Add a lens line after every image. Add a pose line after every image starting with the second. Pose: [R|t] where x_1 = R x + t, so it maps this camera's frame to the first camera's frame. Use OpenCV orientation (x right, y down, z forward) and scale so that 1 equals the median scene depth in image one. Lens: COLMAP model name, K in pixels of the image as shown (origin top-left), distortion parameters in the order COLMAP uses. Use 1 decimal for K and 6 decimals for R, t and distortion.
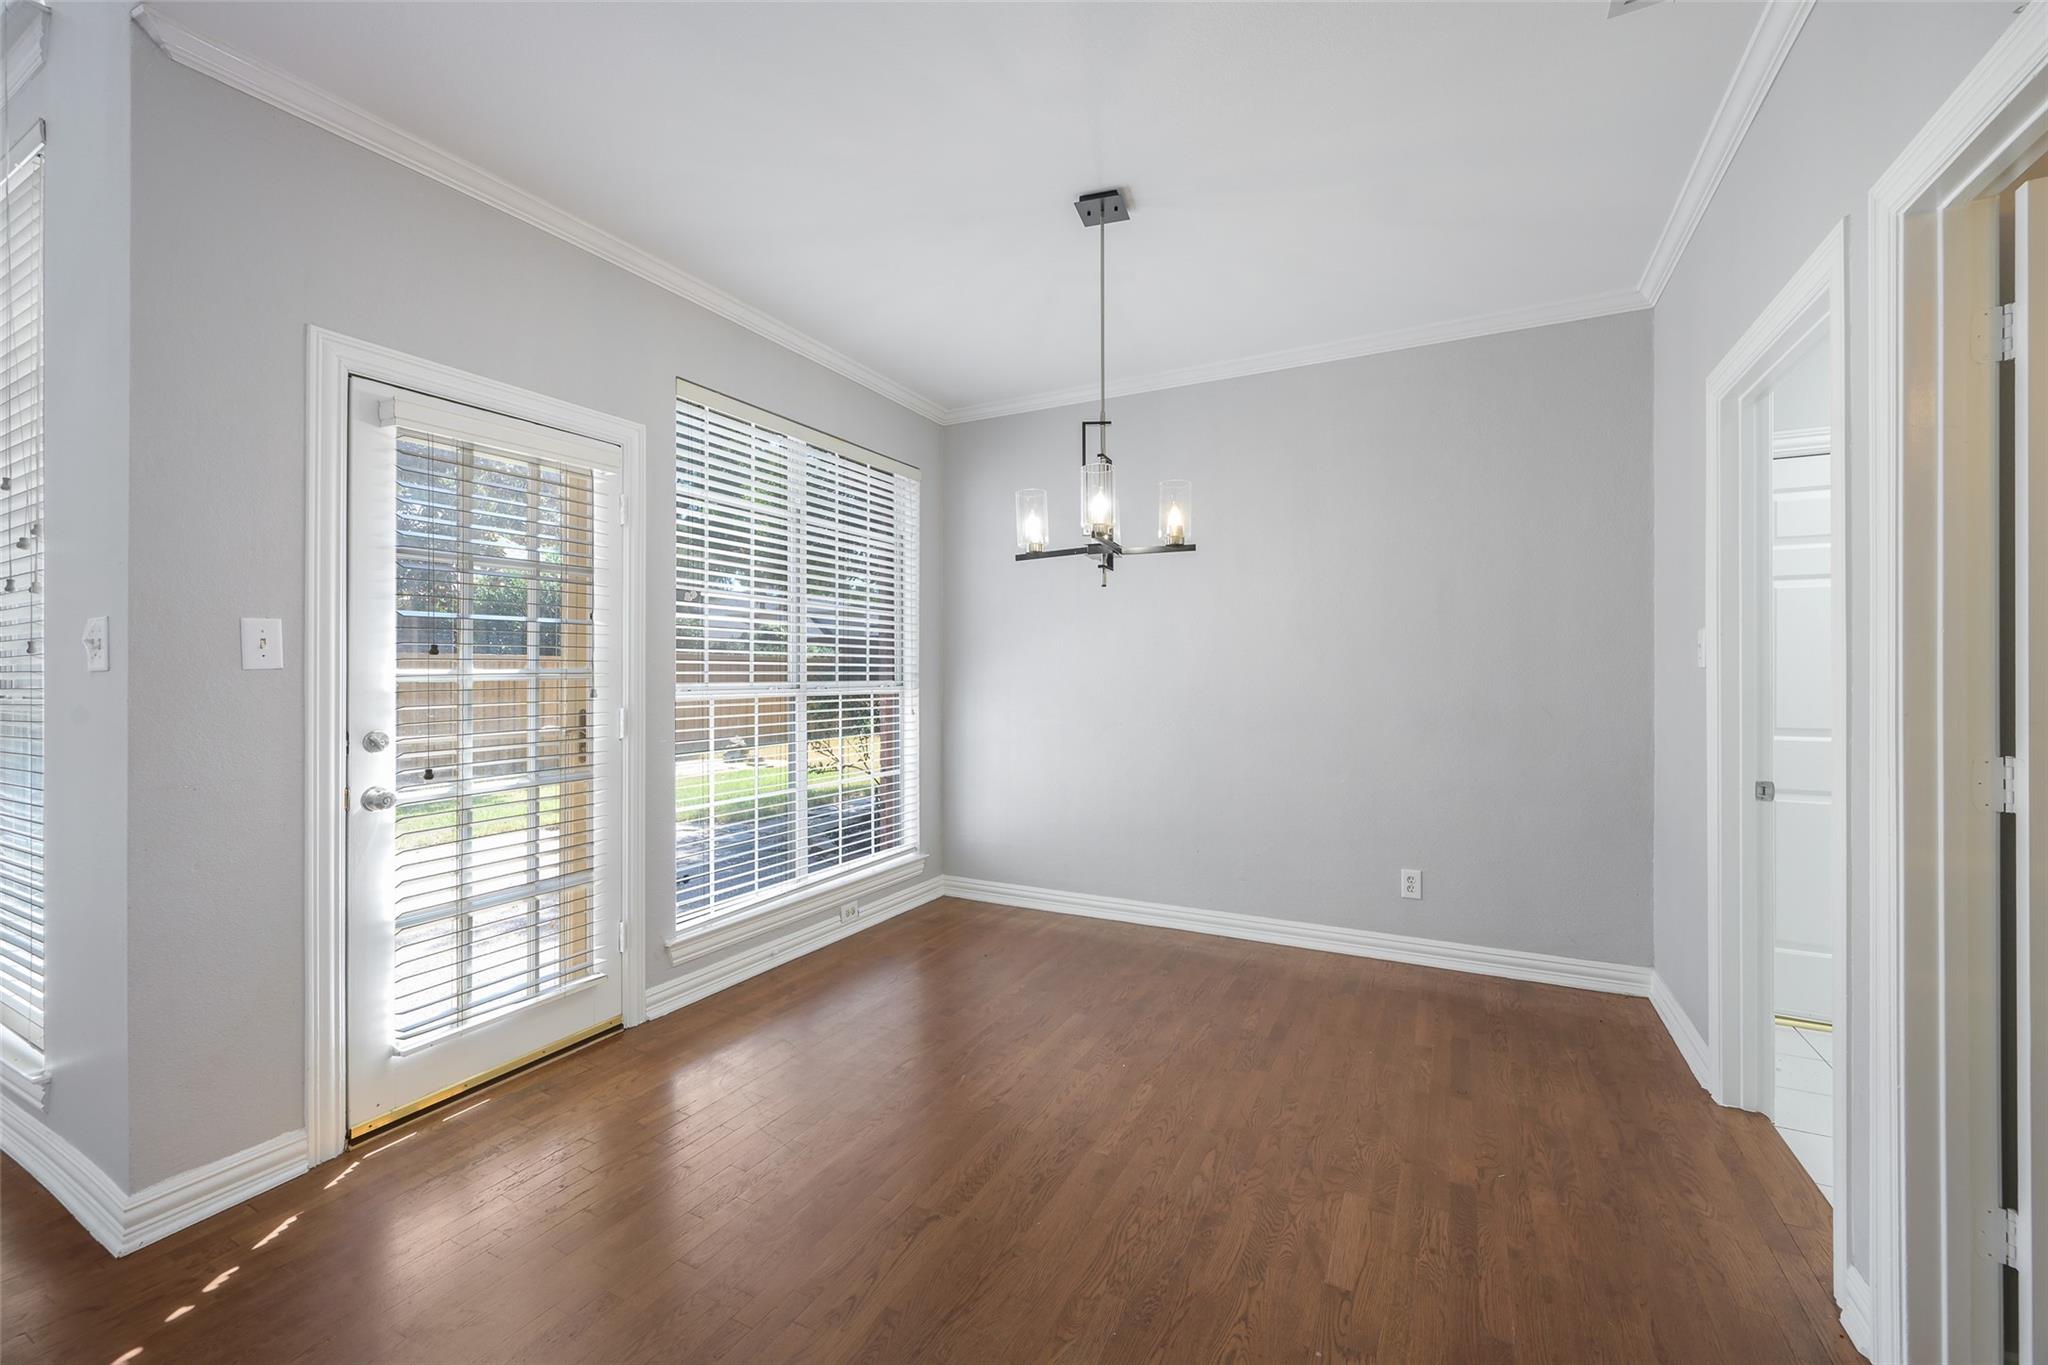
lens RADIAL K [[824.7, 0, 1014.6], [0, 824.7, 668.3], [0, 0, 1]] dist [-0.003899, -0.000346]
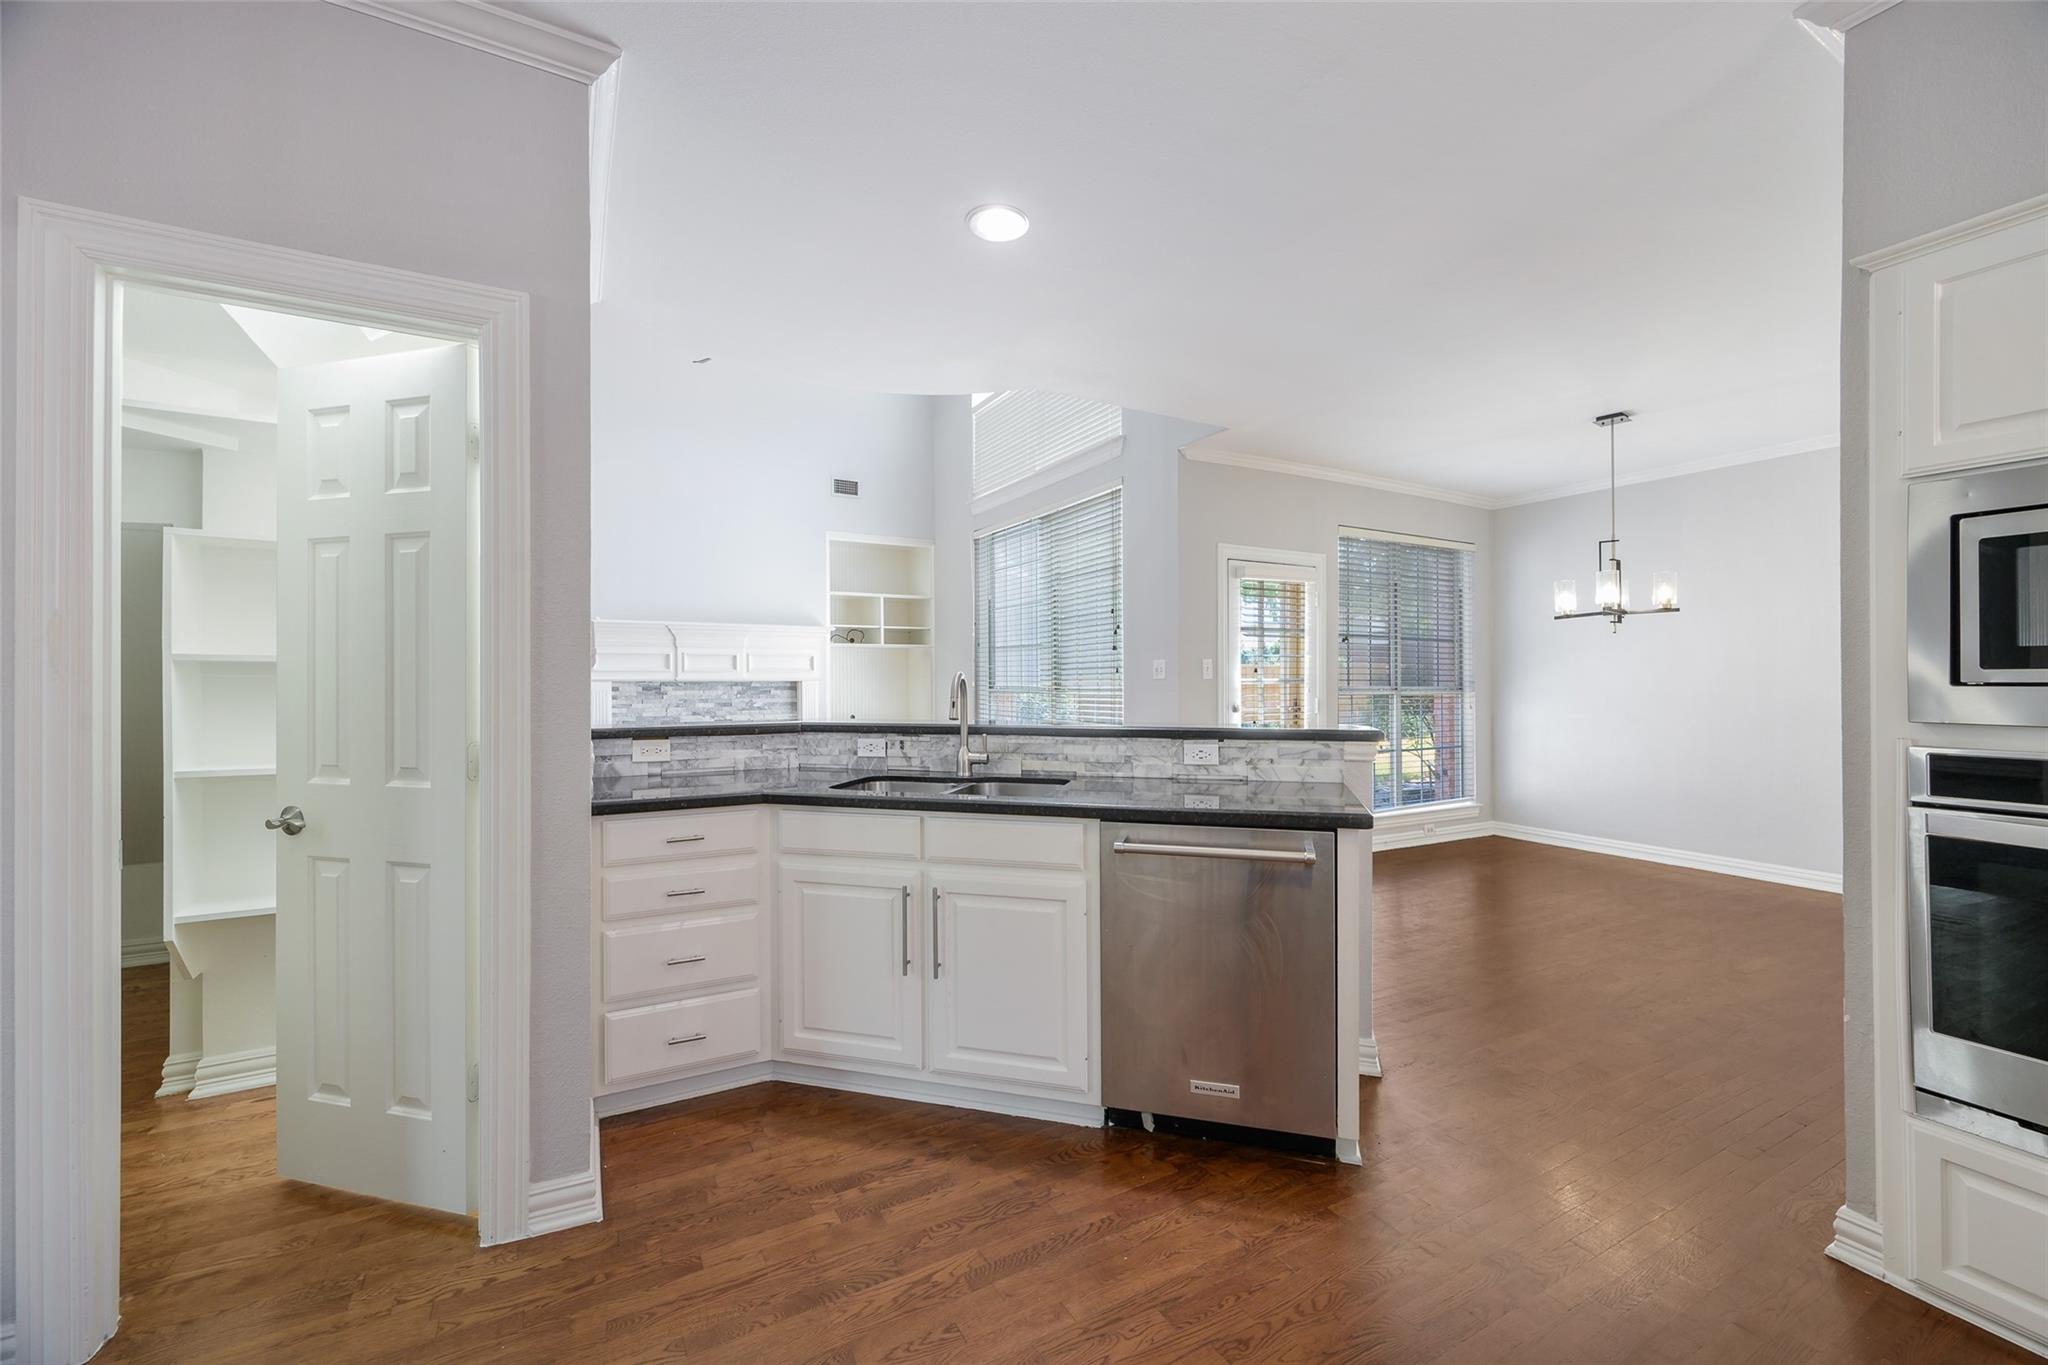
lens RADIAL K [[824.7, 0, 991.0], [0, 824.7, 667.6], [0, 0, 1]] dist [-0.003899, -0.000346]
pose [[0.828990, -0.004271, -0.559247, -0.013808], [-0.001659, 0.999948, -0.010097, -0.005577], [0.559260, 0.009298, 0.828940, -1.211488]]
